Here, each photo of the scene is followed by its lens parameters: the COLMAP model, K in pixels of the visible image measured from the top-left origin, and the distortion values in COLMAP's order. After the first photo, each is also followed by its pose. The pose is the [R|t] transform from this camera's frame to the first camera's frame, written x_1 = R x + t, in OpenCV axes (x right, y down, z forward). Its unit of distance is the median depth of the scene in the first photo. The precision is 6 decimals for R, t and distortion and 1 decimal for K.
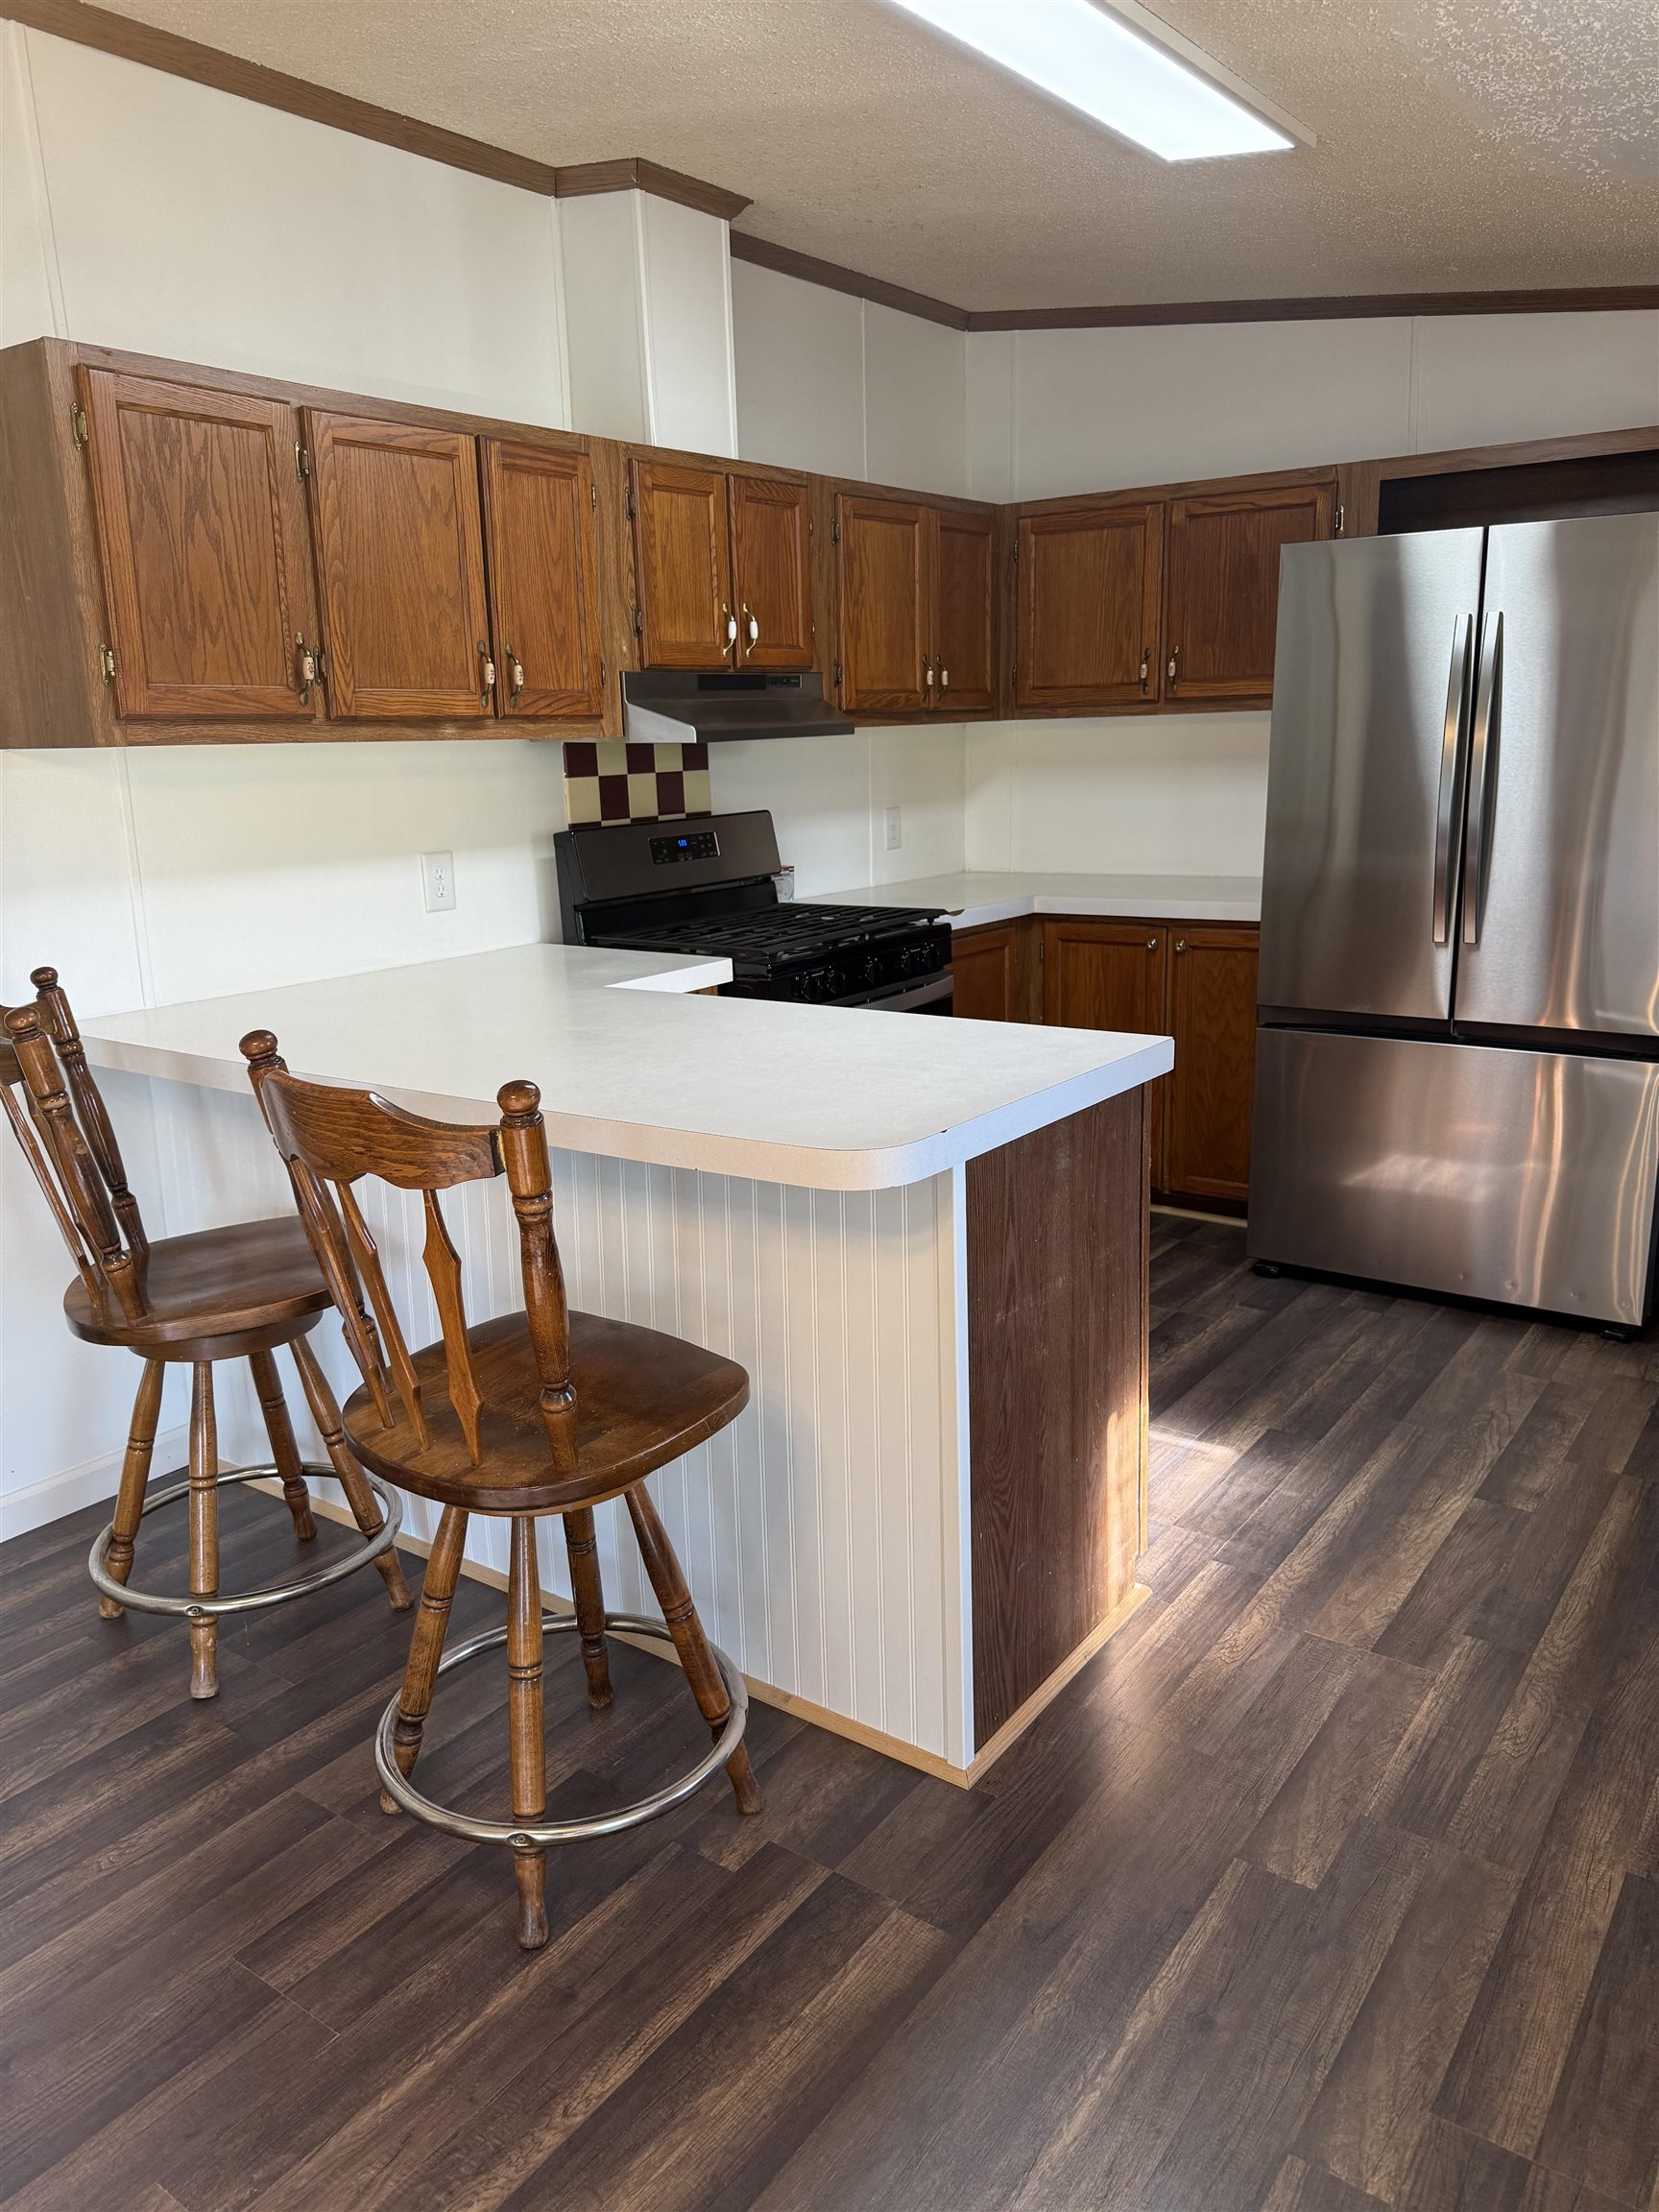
lens RADIAL K [[1506.9, 0, 844.2], [0, 1506.9, 1111.2], [0, 0, 1]] dist [0.059844, -0.067162]
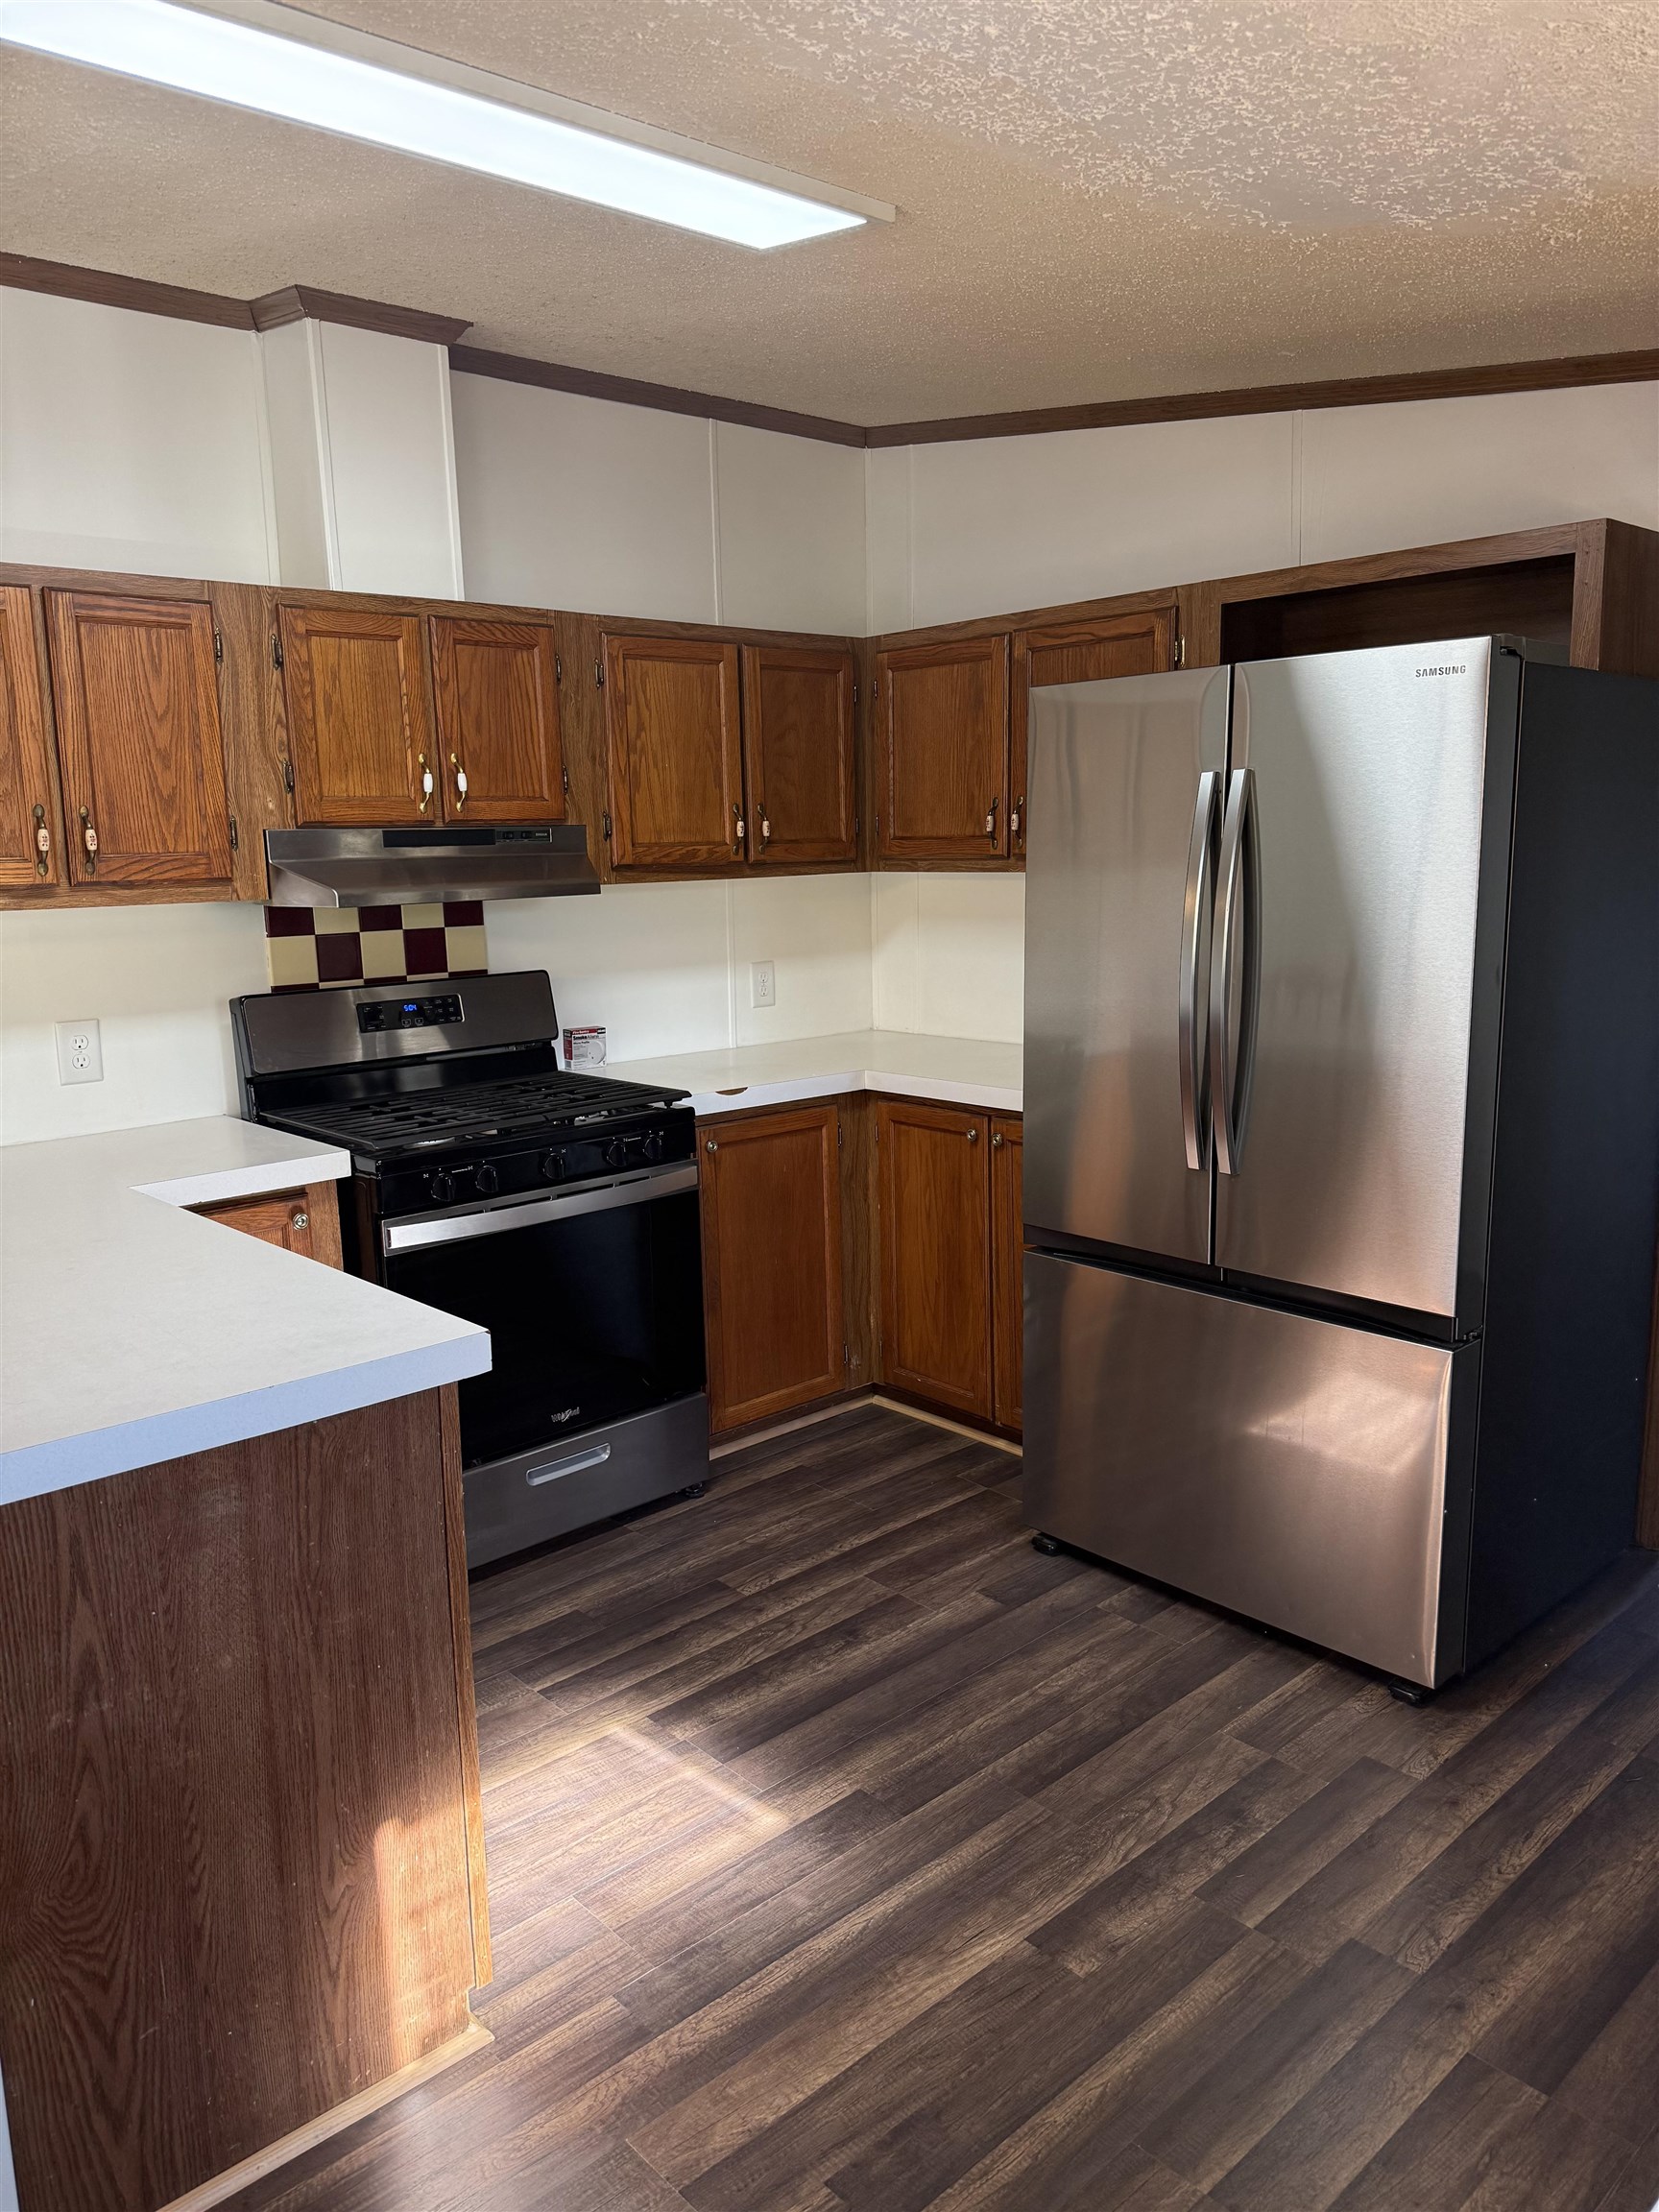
lens RADIAL K [[1506.9, 0, 830.7], [0, 1506.9, 1125.8], [0, 0, 1]] dist [0.059844, -0.067162]
pose [[0.979603, 0.046819, -0.195413, 0.343885], [-0.057503, 0.997124, -0.049363, -0.081203], [0.192540, 0.059593, 0.979478, 0.167420]]
